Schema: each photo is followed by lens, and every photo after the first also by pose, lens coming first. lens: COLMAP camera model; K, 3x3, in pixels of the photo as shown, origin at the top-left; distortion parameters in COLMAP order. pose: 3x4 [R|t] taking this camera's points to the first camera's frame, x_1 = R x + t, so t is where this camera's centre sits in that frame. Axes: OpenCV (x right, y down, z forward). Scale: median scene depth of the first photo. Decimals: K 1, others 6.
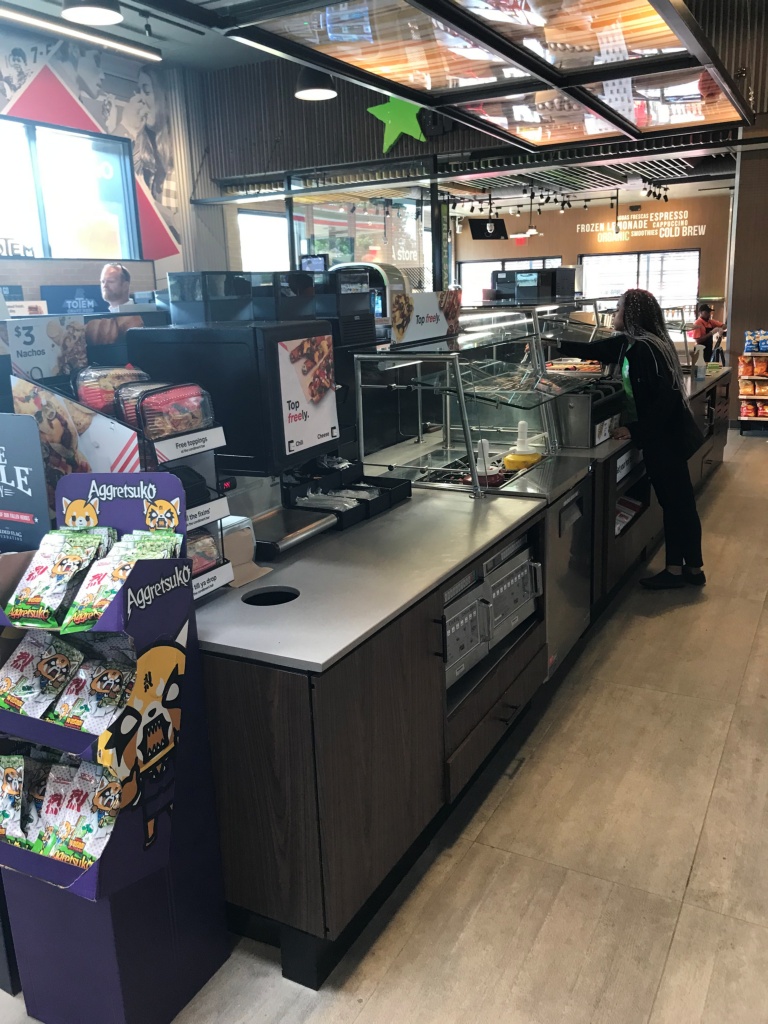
lens RADIAL K [[853.9, 0, 384.7], [0, 853.9, 502.5], [0, 0, 1]] dist [0.007649, 0.008673]
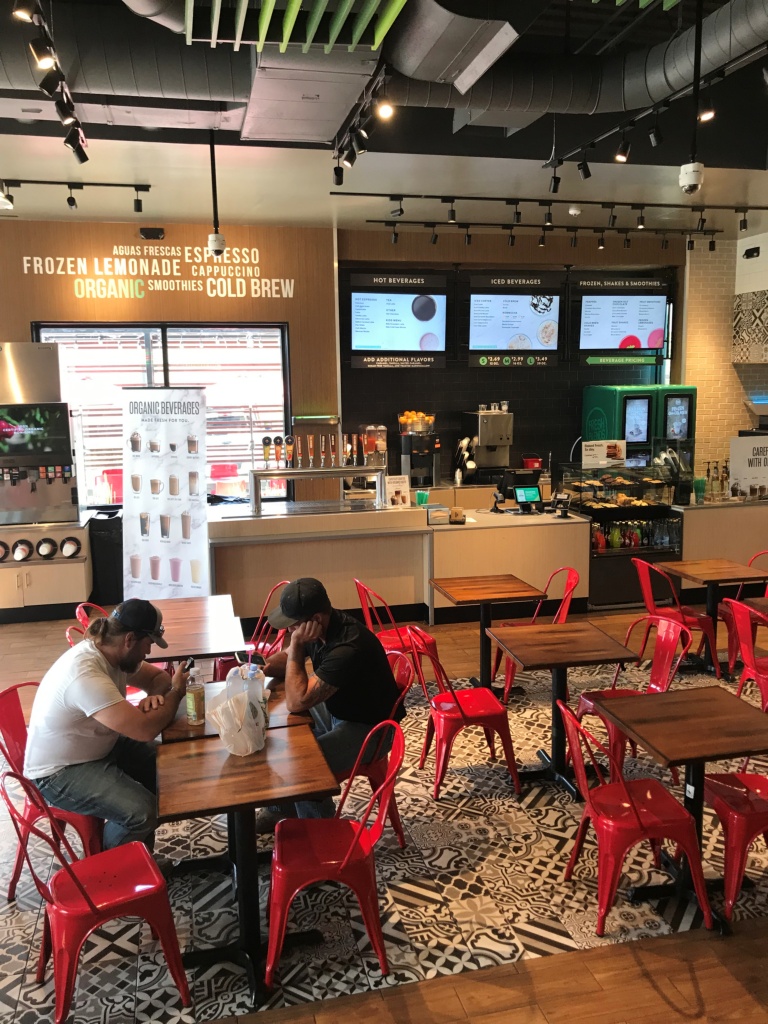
lens RADIAL K [[853.9, 0, 384.7], [0, 853.9, 502.5], [0, 0, 1]] dist [0.007649, 0.008673]
pose [[0.747967, -0.075813, 0.659391, 0.063618], [0.148834, 0.987314, -0.055312, -0.149633], [-0.646833, 0.139512, 0.749762, 0.578932]]
